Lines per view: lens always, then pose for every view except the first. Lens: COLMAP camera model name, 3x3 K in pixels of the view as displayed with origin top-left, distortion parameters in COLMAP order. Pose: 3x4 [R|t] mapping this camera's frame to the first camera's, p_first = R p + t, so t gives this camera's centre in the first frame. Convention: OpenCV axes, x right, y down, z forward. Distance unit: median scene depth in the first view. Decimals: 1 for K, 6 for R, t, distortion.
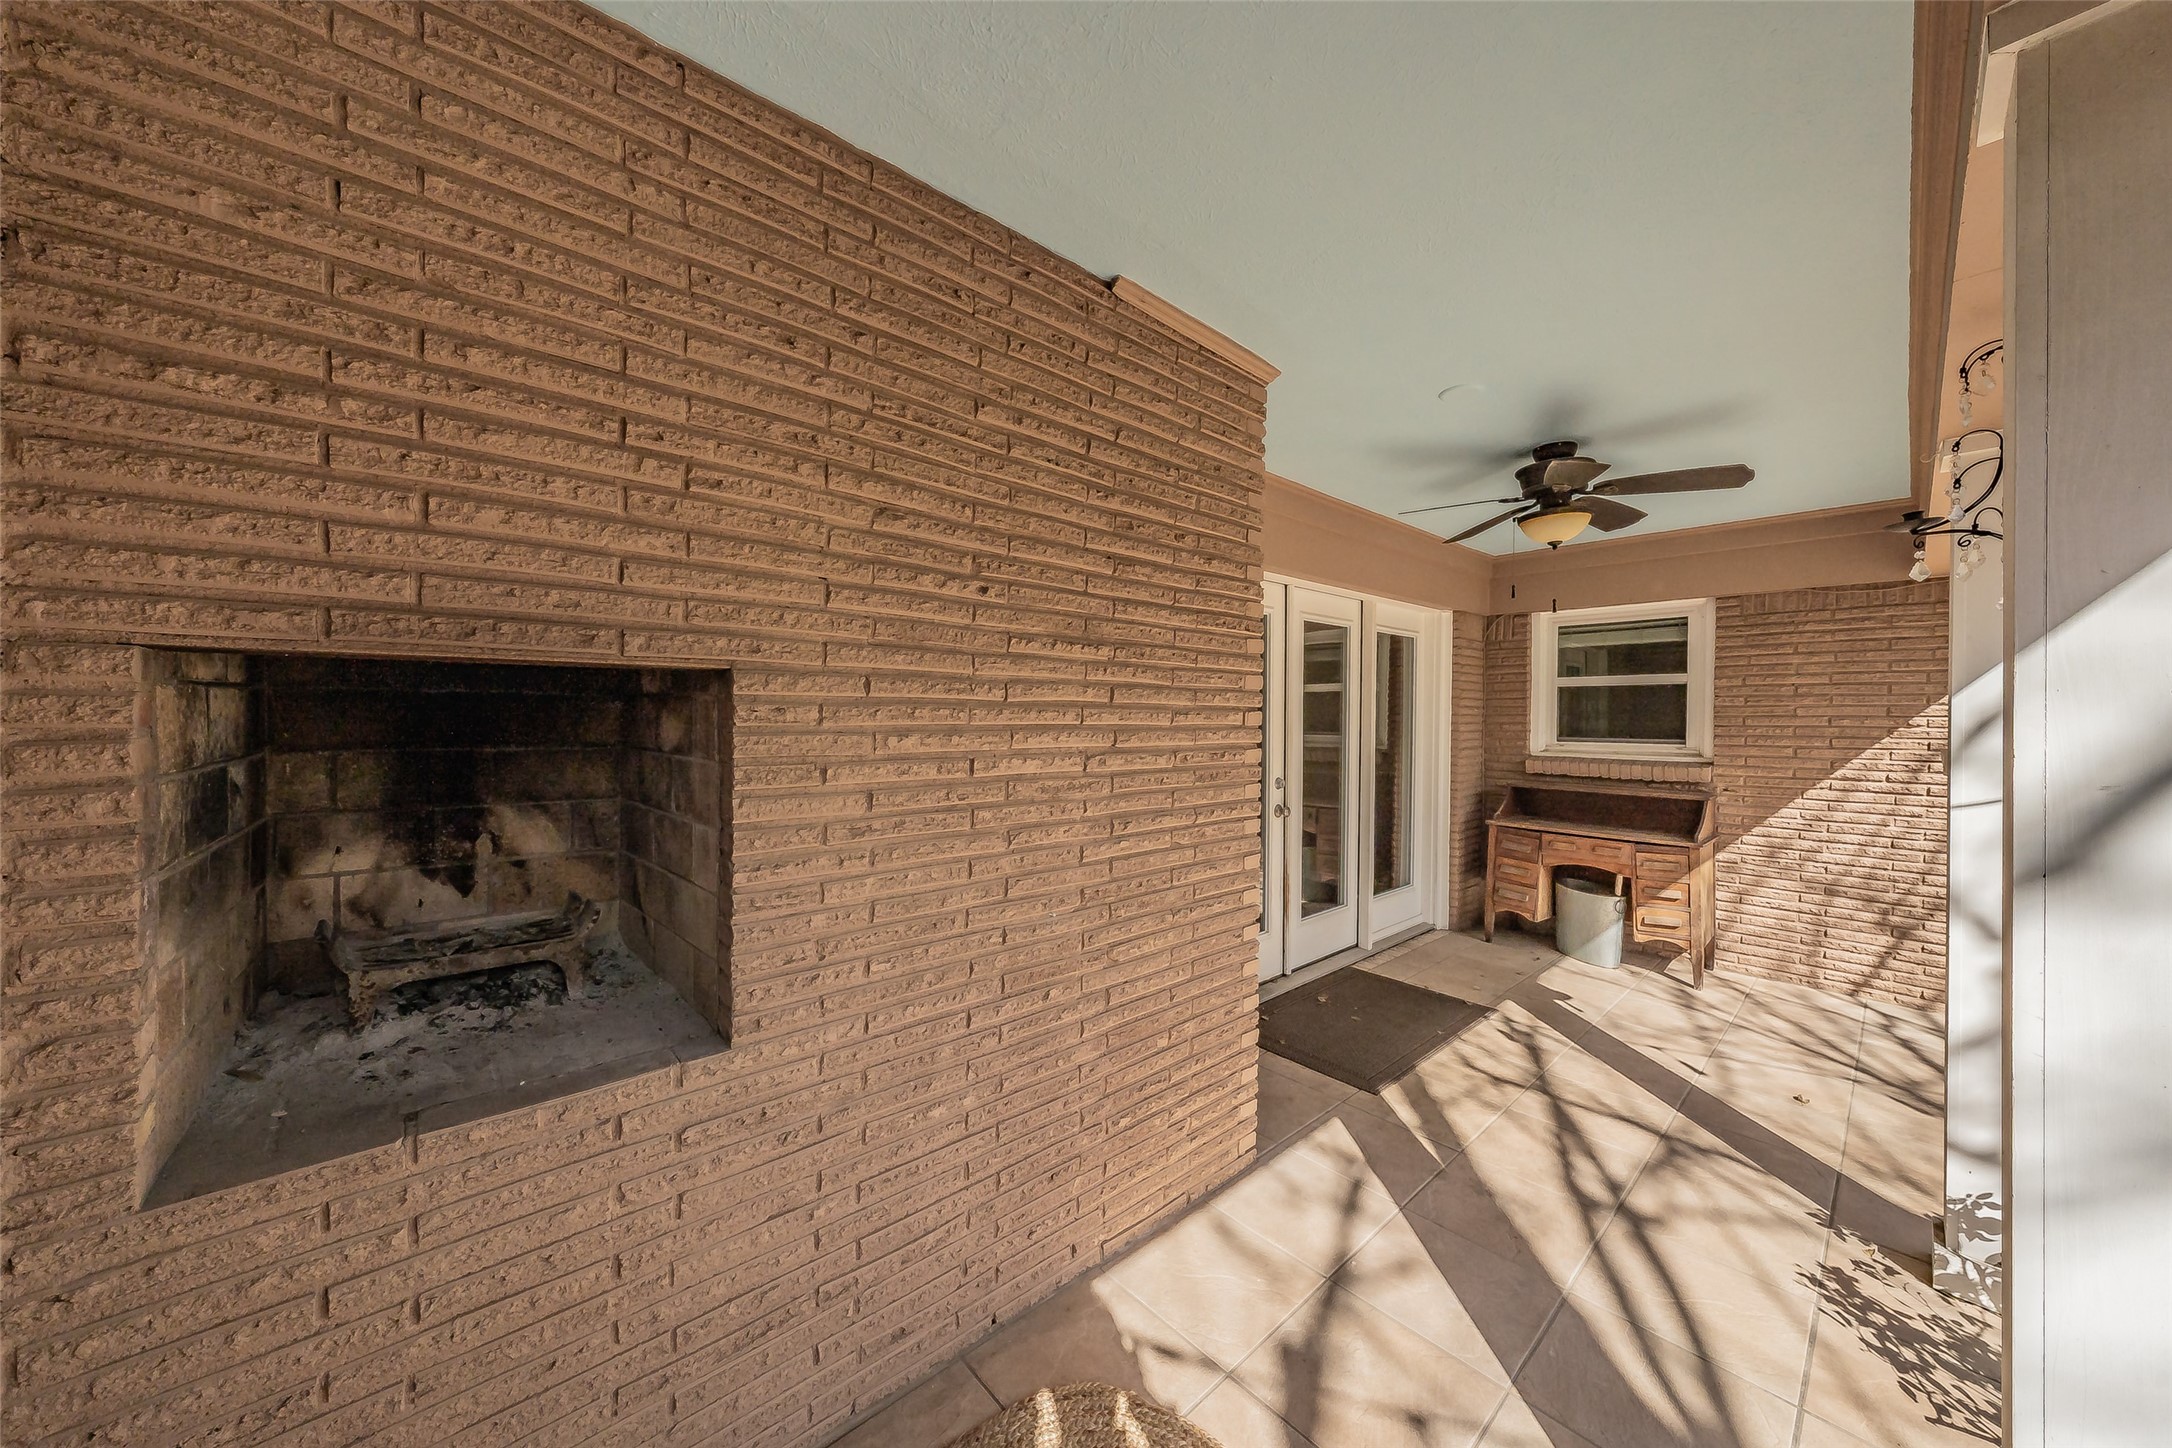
lens RADIAL K [[747.8, 0, 1080.1], [0, 747.8, 714.5], [0, 0, 1]] dist [-0.006071, -0.000526]
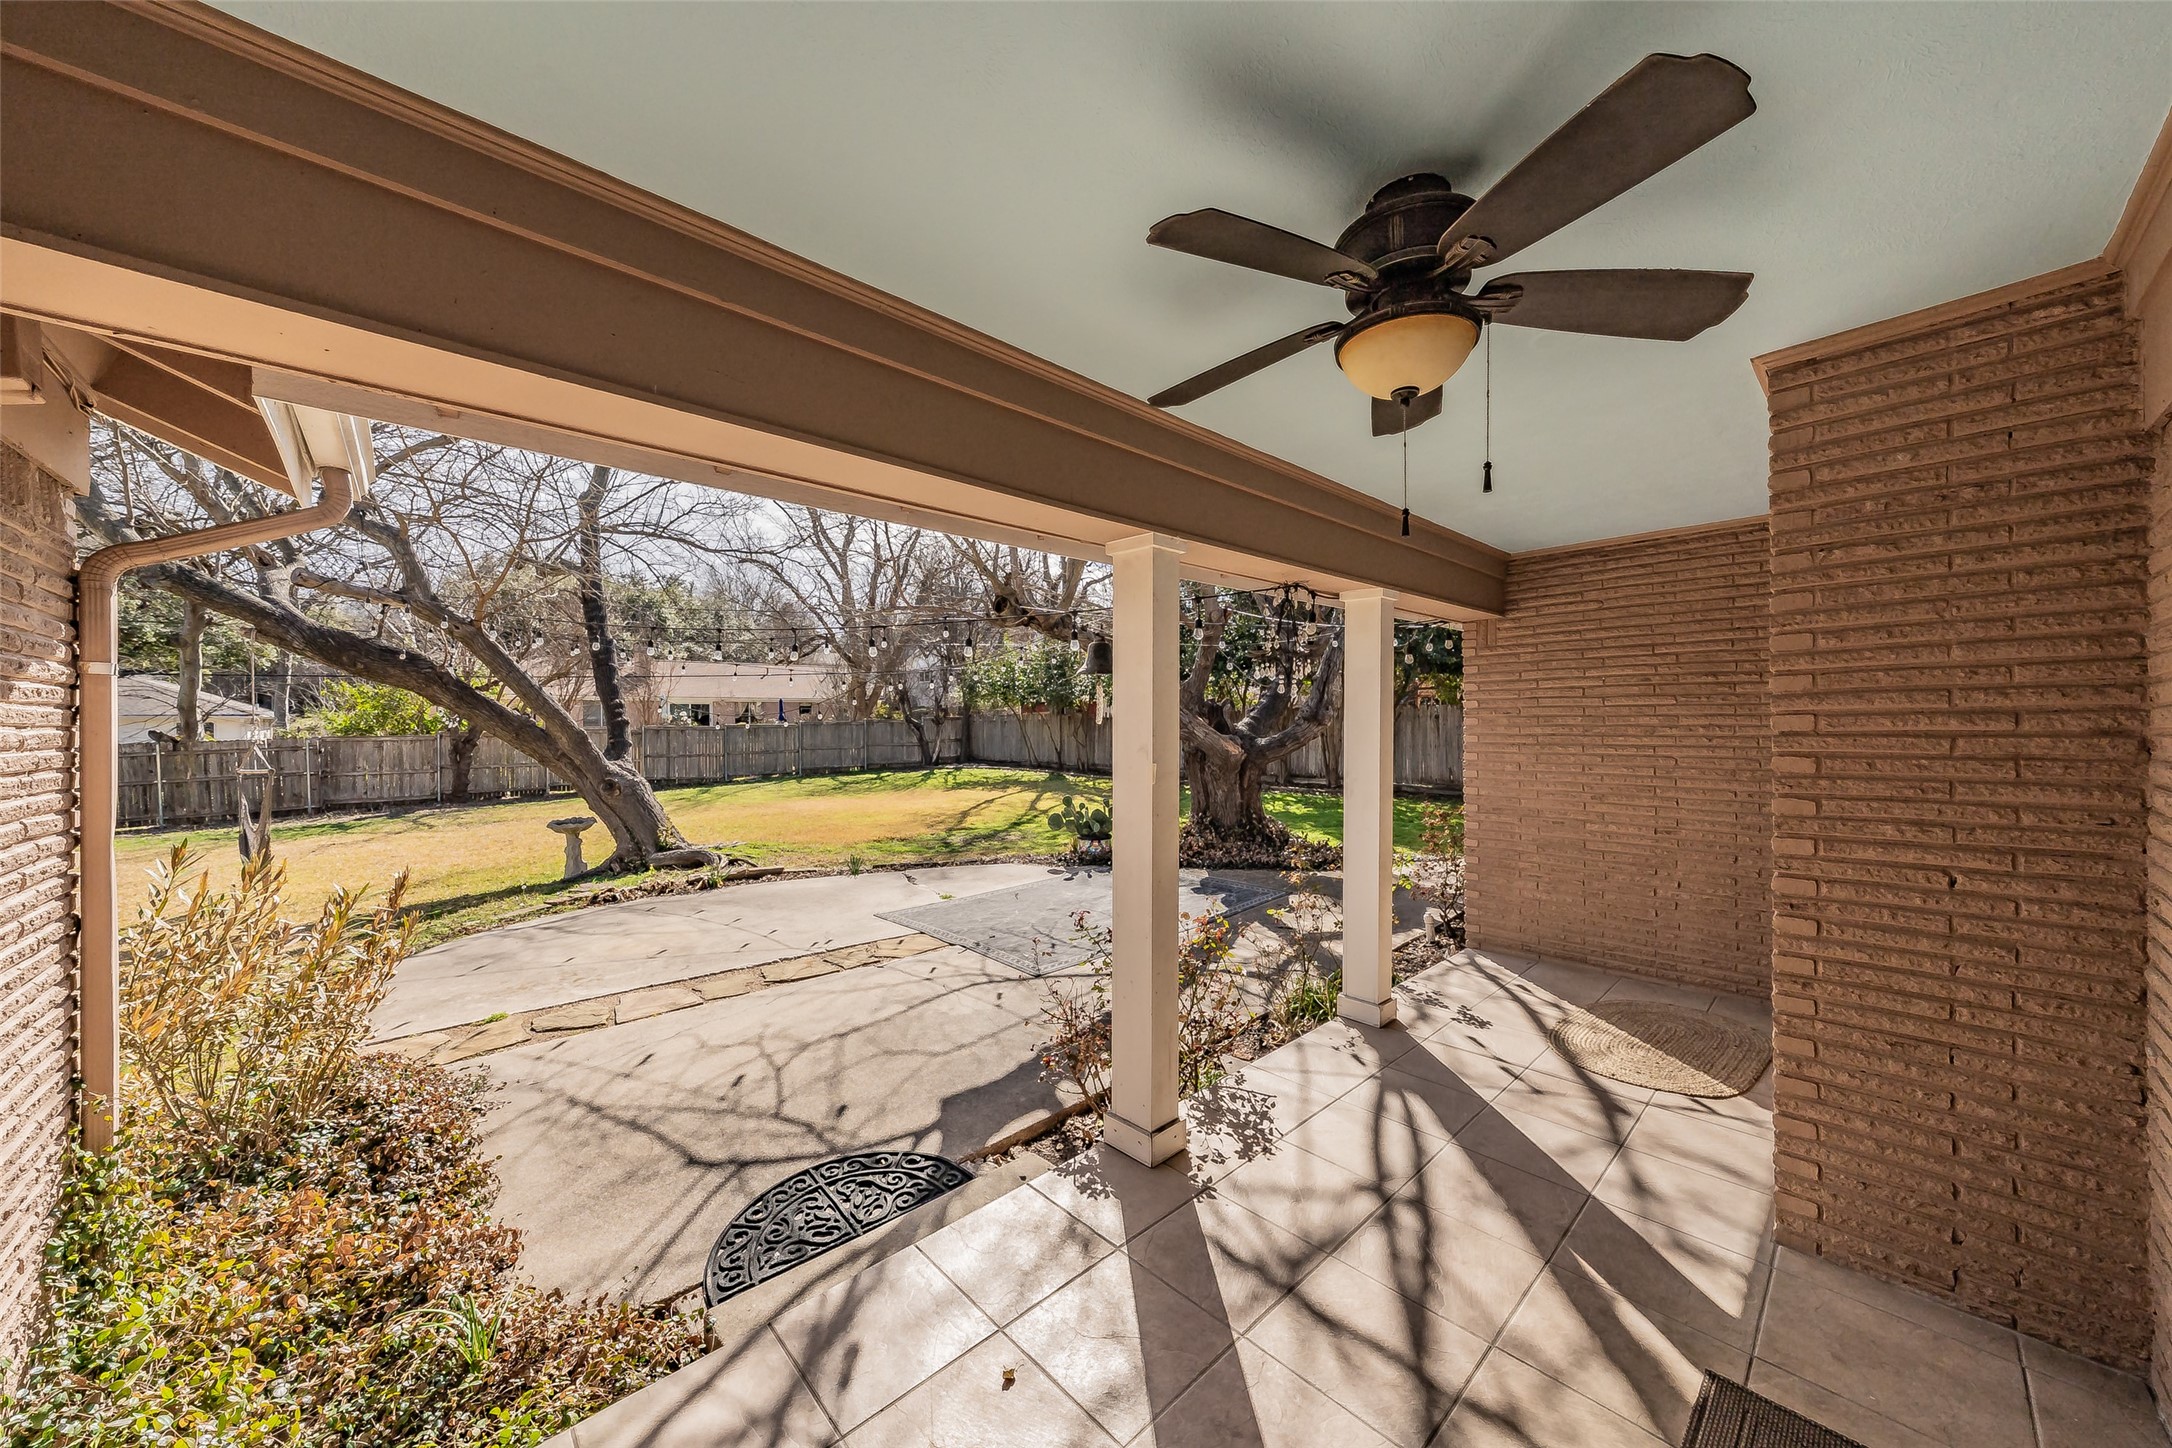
lens RADIAL K [[747.8, 0, 1073.2], [0, 747.8, 722.0], [0, 0, 1]] dist [-0.006071, -0.000526]
pose [[-0.999974, 0.000896, -0.007097, 0.973790], [0.000859, 0.999986, 0.005228, -0.022027], [0.007101, 0.005221, -0.999961, 1.692716]]
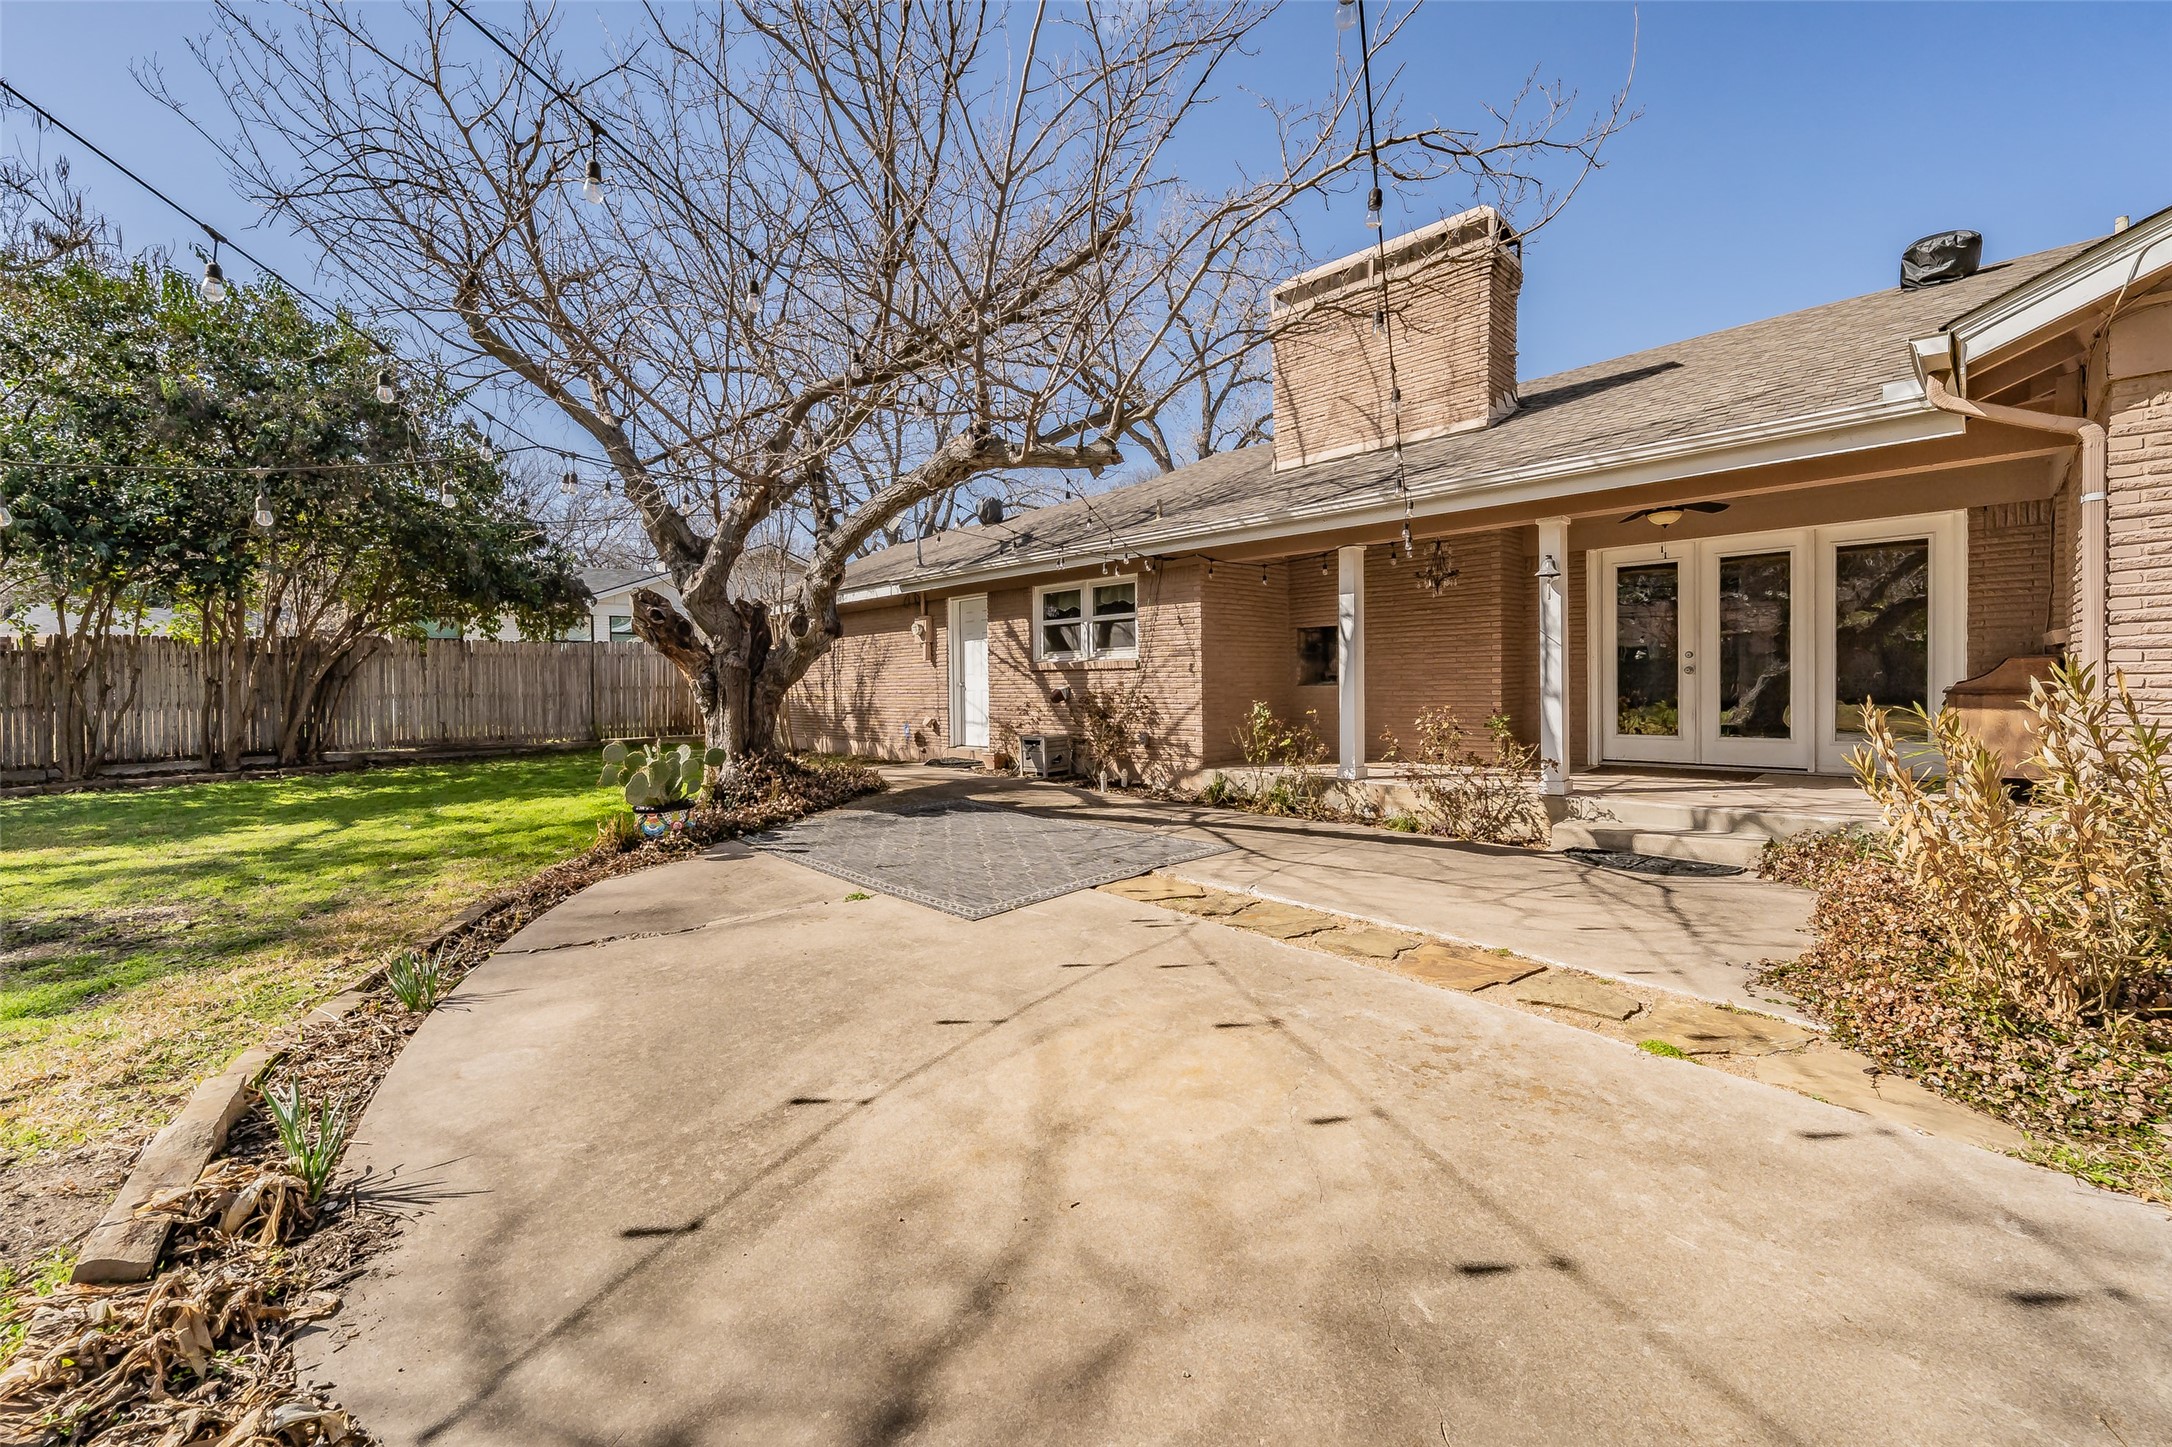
lens RADIAL K [[834.5, 0, 1077.4], [0, 834.5, 702.6], [0, 0, 1]] dist [-0.001219, -0.000145]
pose [[0.032413, 0.016434, -0.999339, 3.271577], [0.011309, 0.999795, 0.016809, 0.228901], [0.999411, -0.011846, 0.032221, -0.781248]]
